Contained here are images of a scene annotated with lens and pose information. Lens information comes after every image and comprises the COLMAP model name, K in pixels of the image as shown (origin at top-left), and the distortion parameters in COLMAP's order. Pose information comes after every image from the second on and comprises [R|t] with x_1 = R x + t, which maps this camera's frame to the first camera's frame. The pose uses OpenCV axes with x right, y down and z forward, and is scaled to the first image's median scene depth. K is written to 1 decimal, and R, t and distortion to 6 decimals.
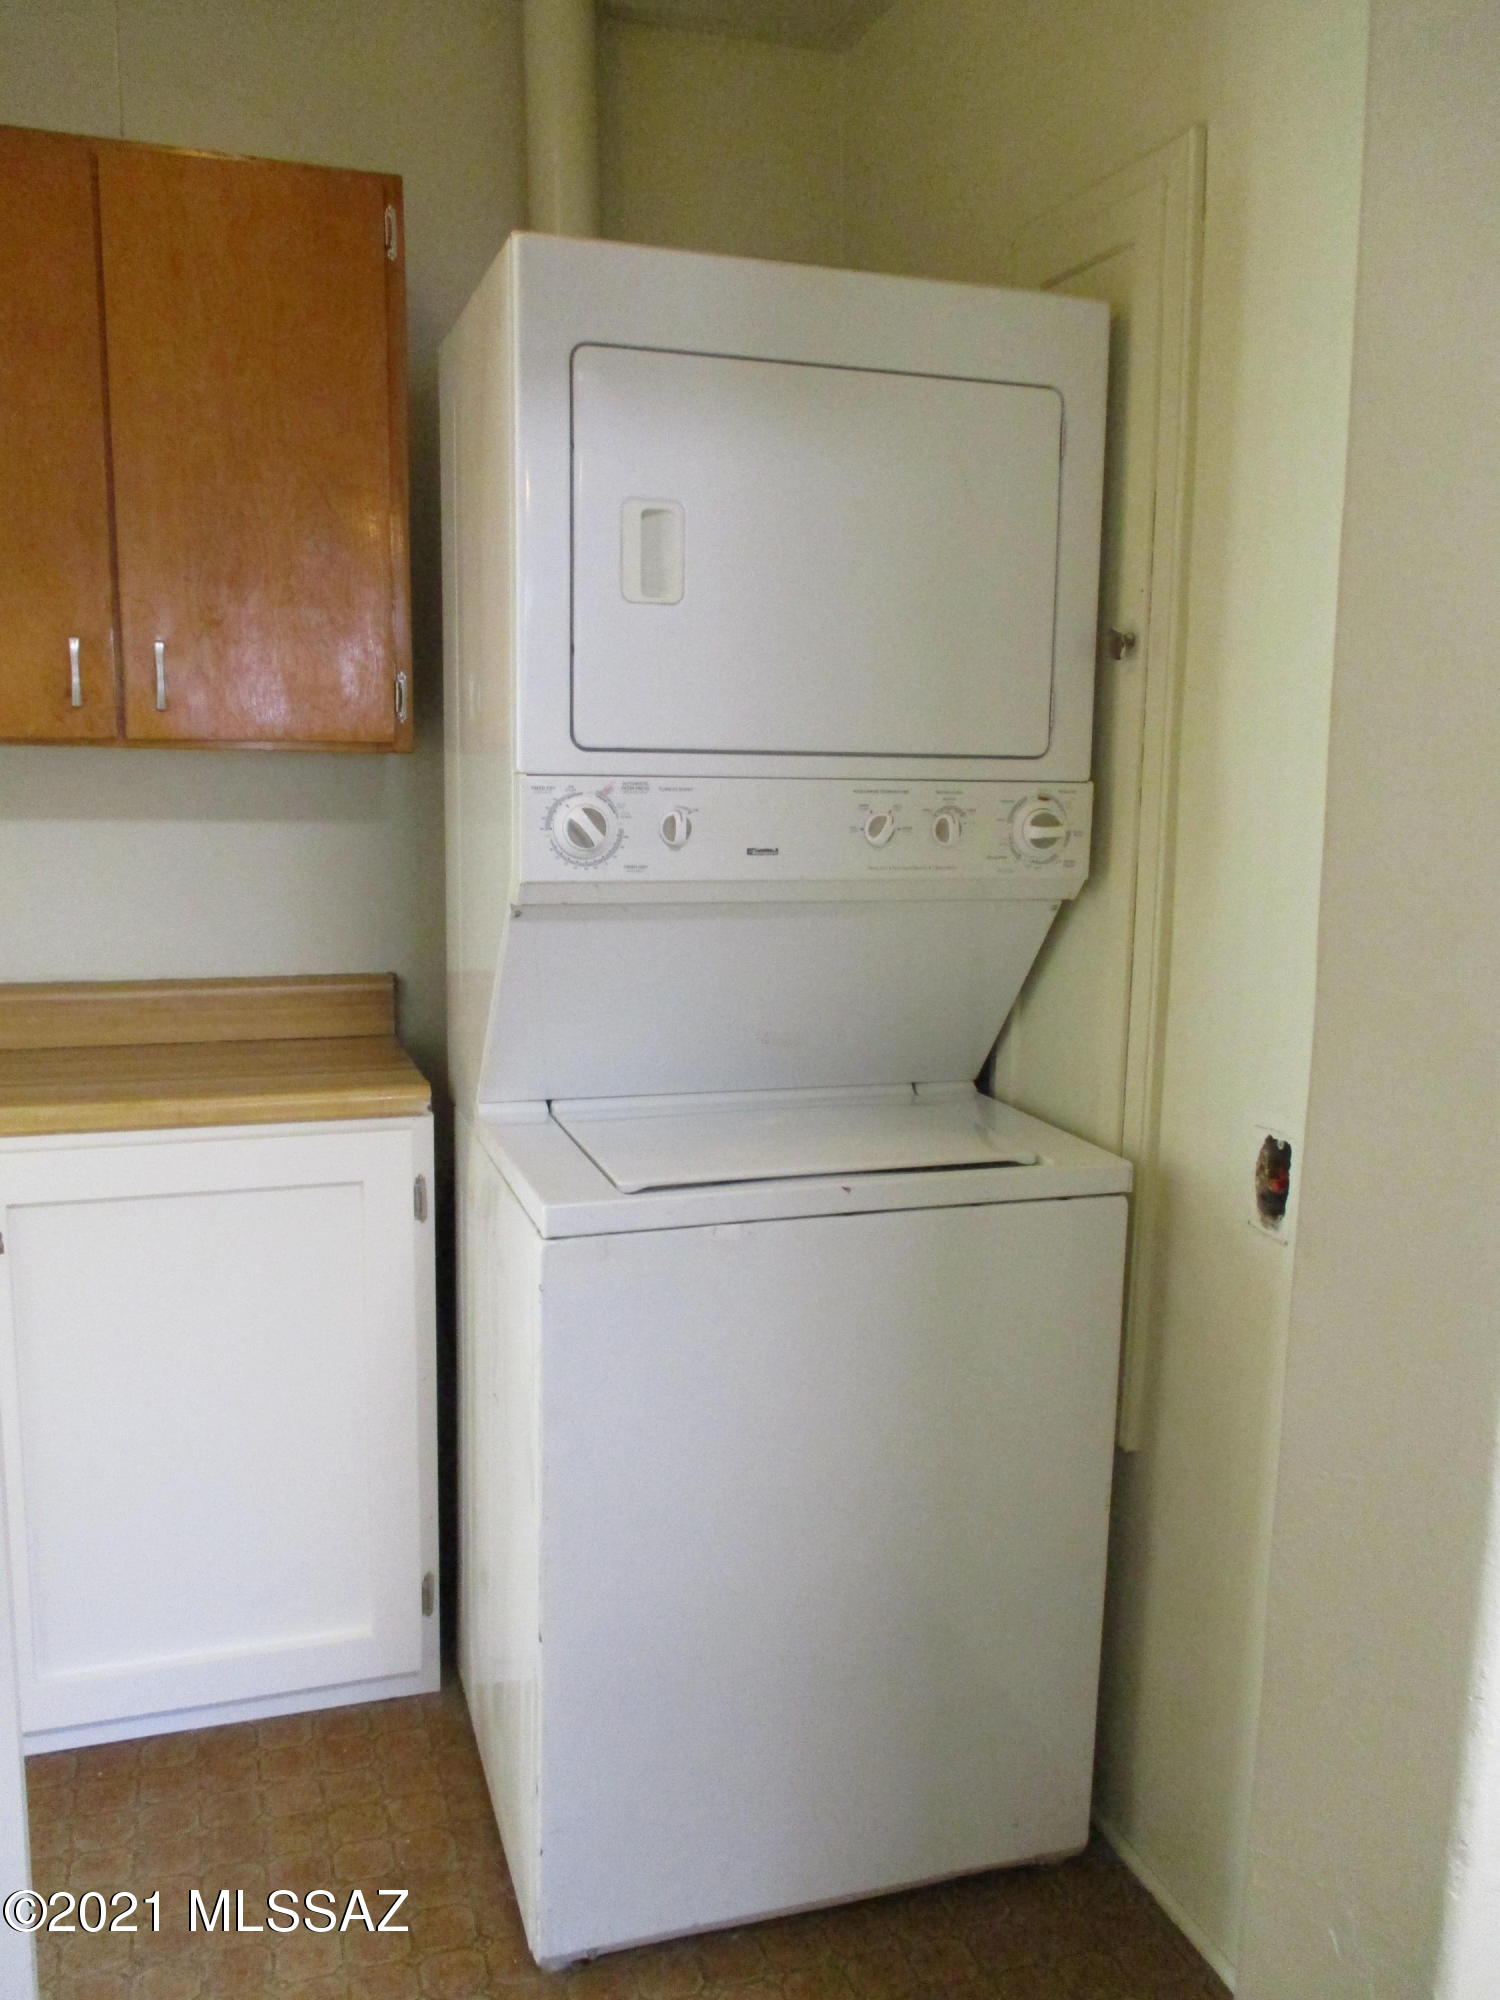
lens RADIAL K [[1700.7, 0, 750.0], [0, 1700.7, 1000.0], [0, 0, 1]] dist [-0.006168, -0.006478]
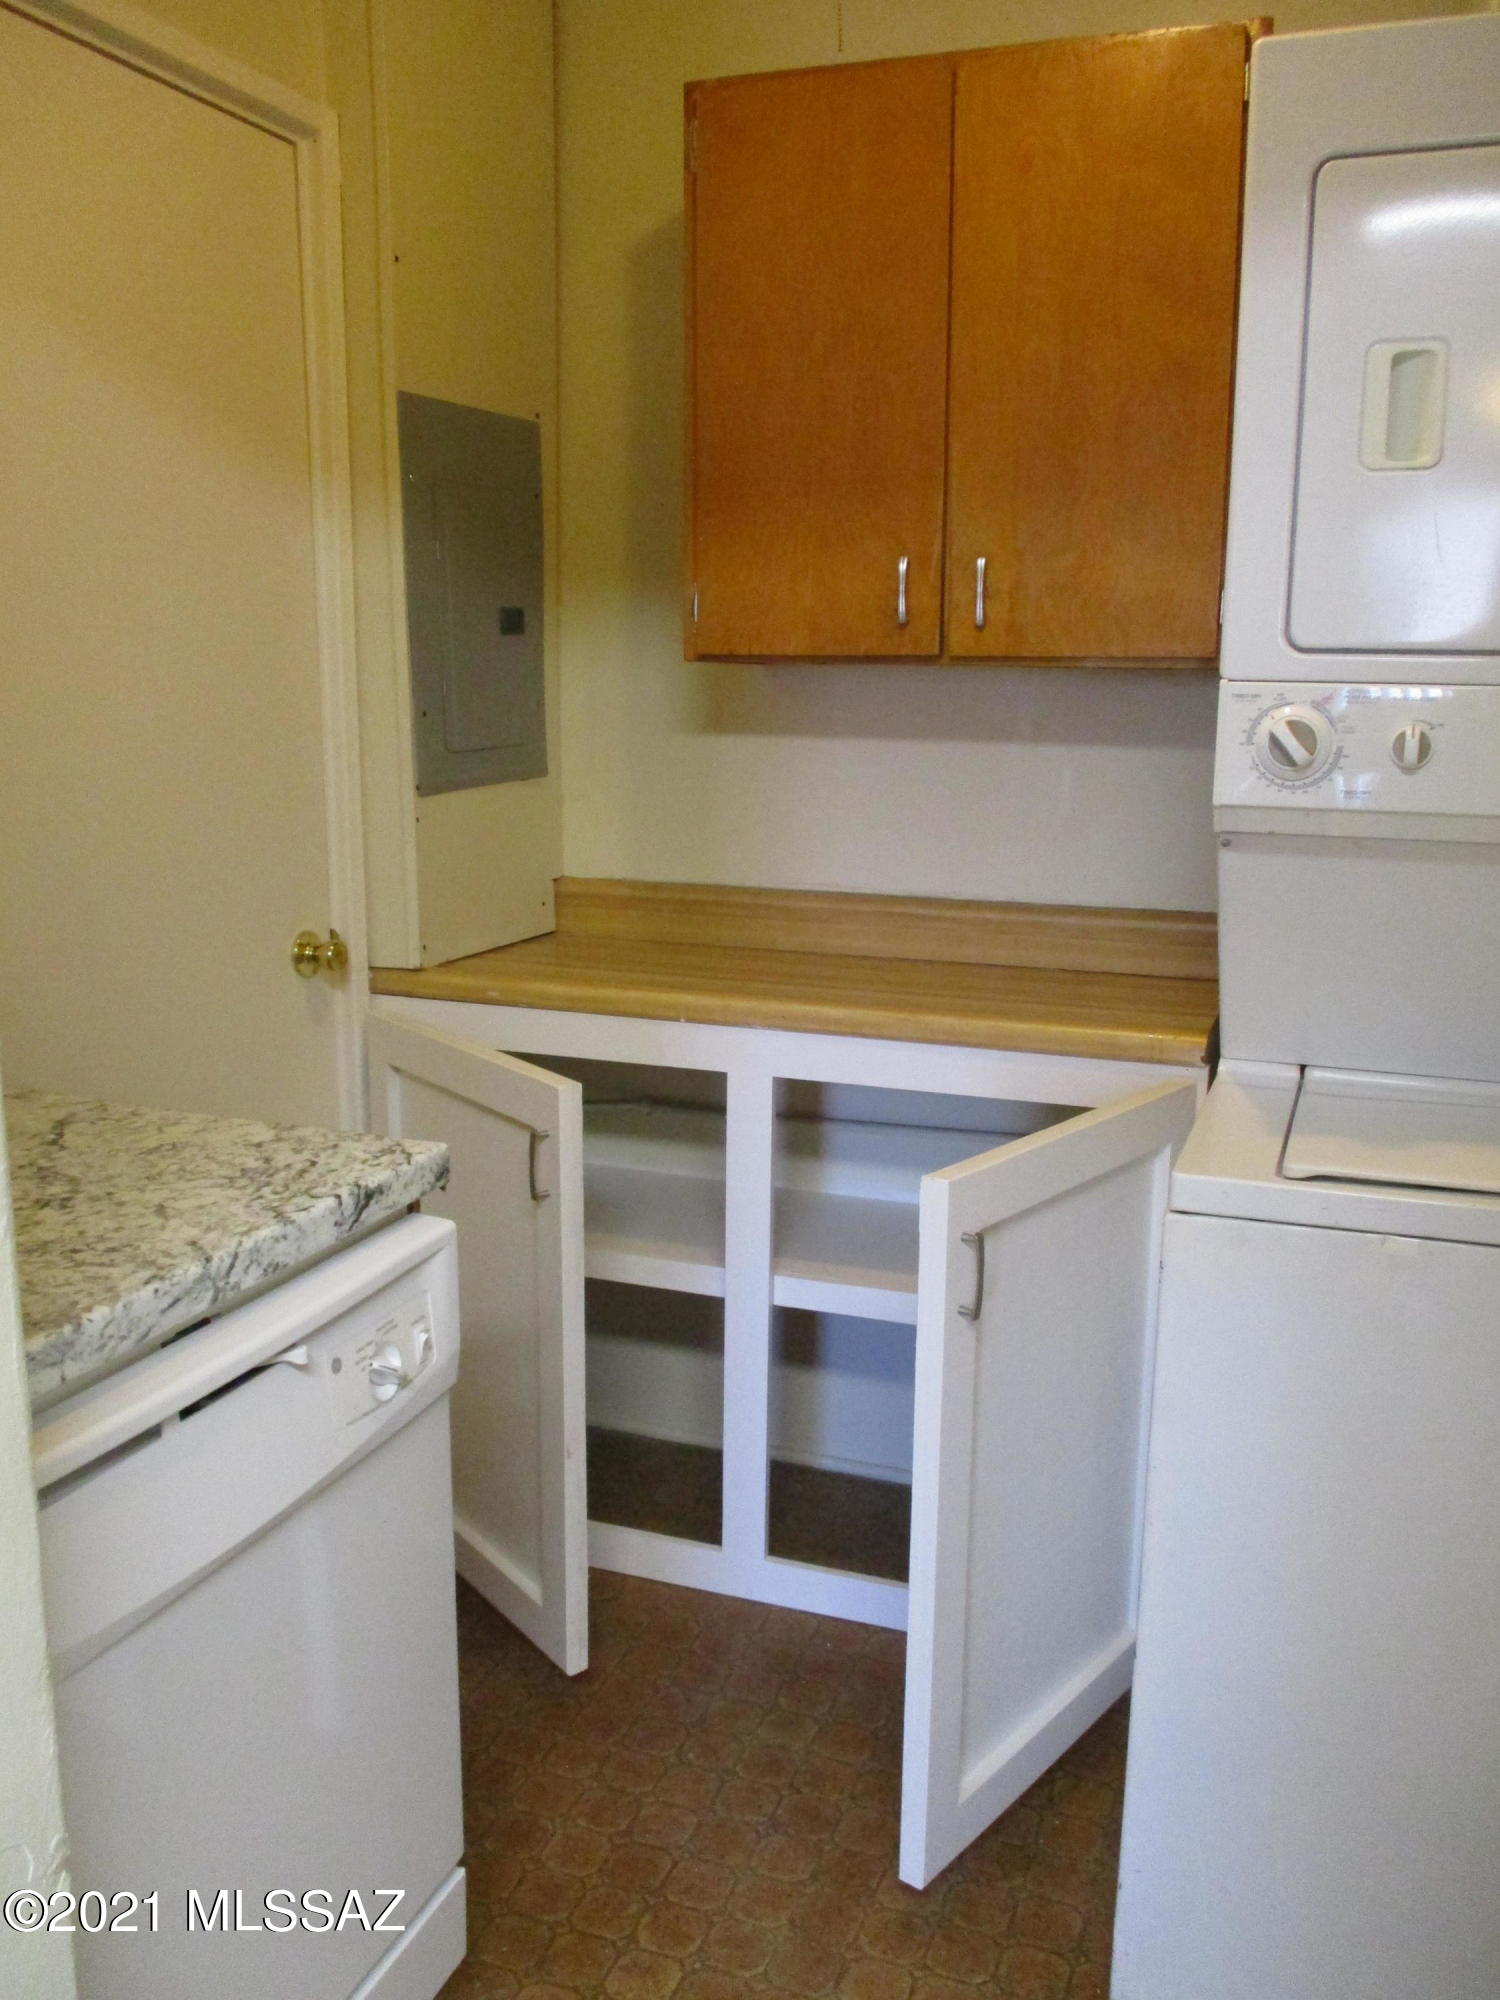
lens RADIAL K [[1700.7, 0, 750.0], [0, 1700.7, 1000.0], [0, 0, 1]] dist [-0.006168, -0.006478]
pose [[0.779853, 0.109104, -0.616381, 0.219256], [-0.093211, 0.993955, 0.058006, 0.001829], [0.618984, 0.012217, 0.785309, 0.162509]]
